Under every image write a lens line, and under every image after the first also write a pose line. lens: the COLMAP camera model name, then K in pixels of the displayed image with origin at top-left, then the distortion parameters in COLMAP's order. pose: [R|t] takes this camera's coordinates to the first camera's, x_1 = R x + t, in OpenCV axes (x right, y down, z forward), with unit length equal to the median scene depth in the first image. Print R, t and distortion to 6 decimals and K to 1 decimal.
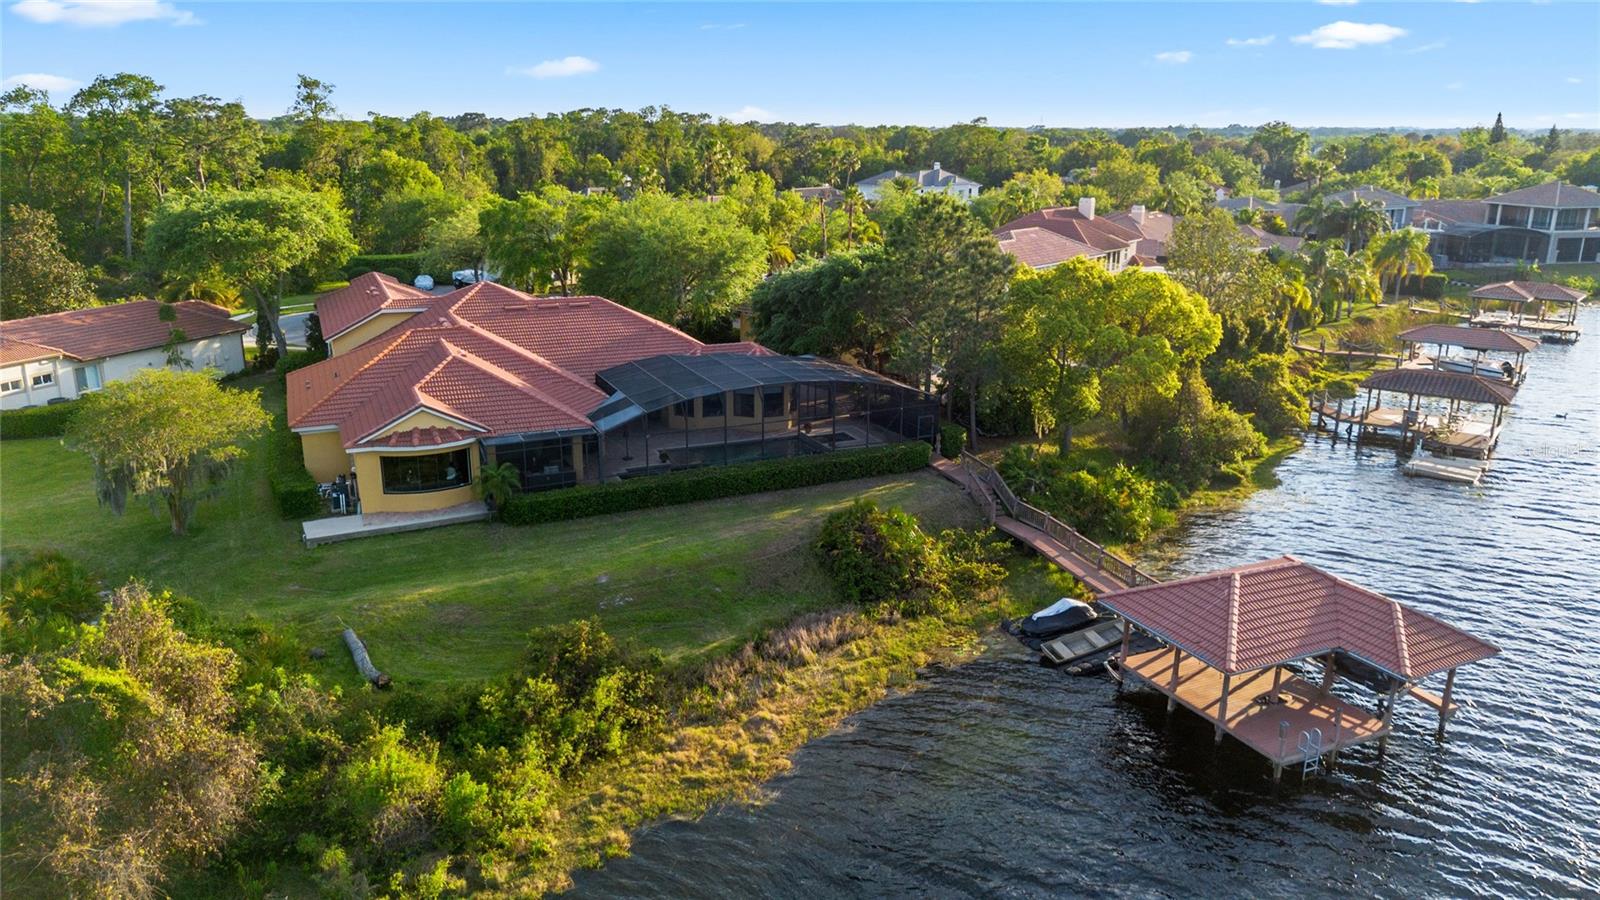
lens RADIAL K [[1134.1, 0, 799.2], [0, 1134.1, 452.2], [0, 0, 1]] dist [0.021580, -0.009978]
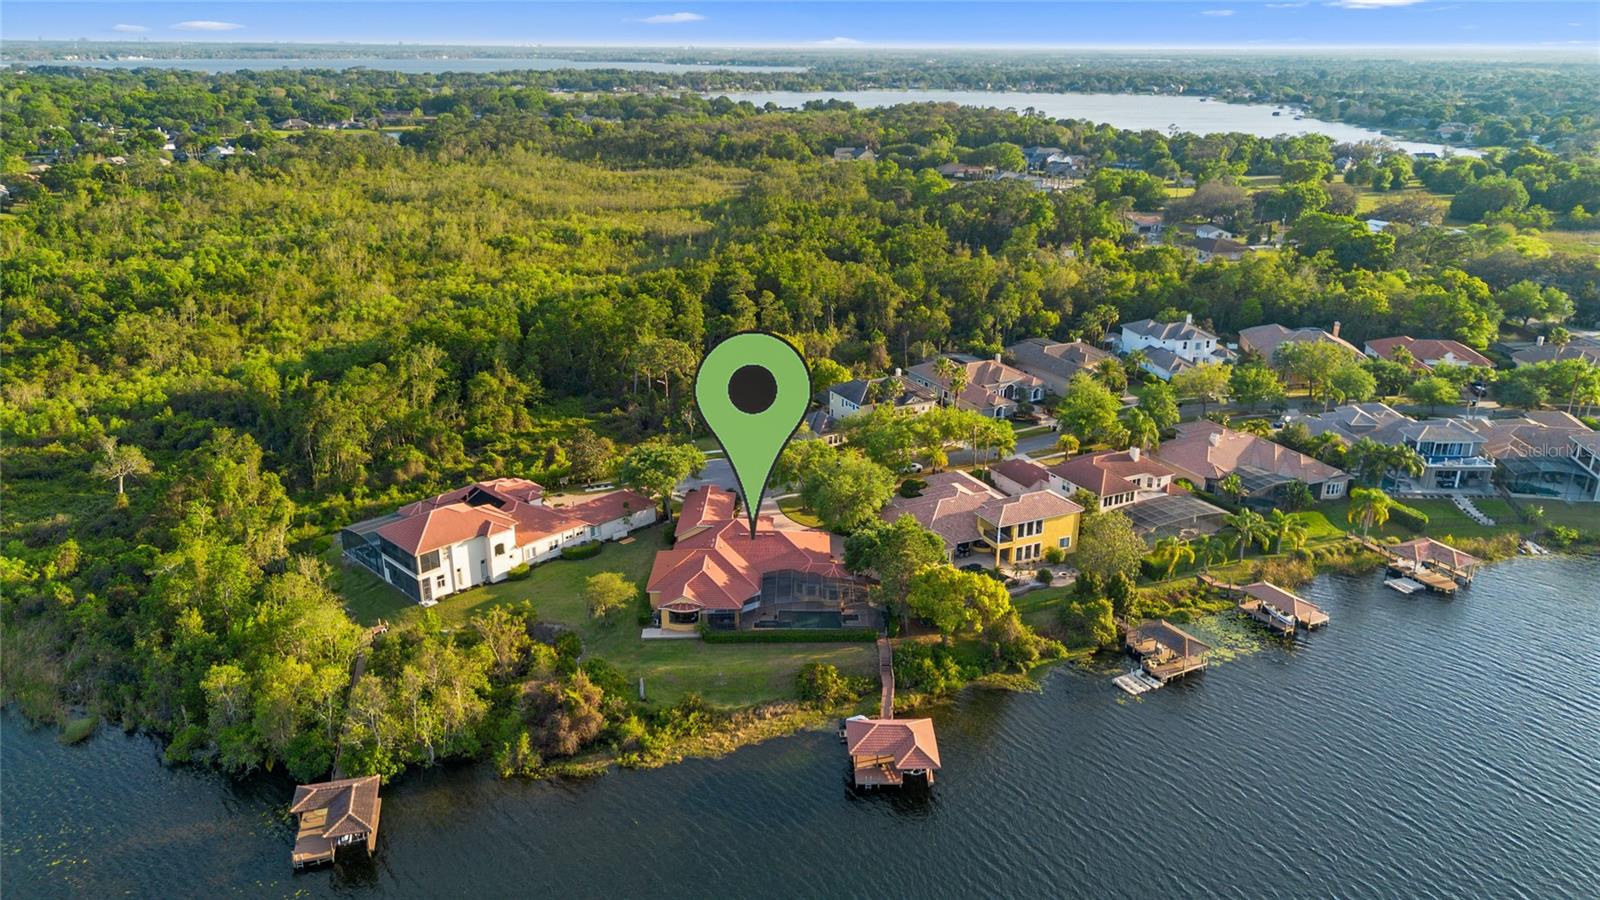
lens RADIAL K [[1134.1, 0, 801.3], [0, 1134.1, 449.7], [0, 0, 1]] dist [0.021580, -0.009978]
pose [[0.908614, 0.136817, -0.394591, 1.491450], [-0.108459, 0.989702, 0.093415, -1.033582], [0.403308, -0.042082, 0.914096, -2.175027]]
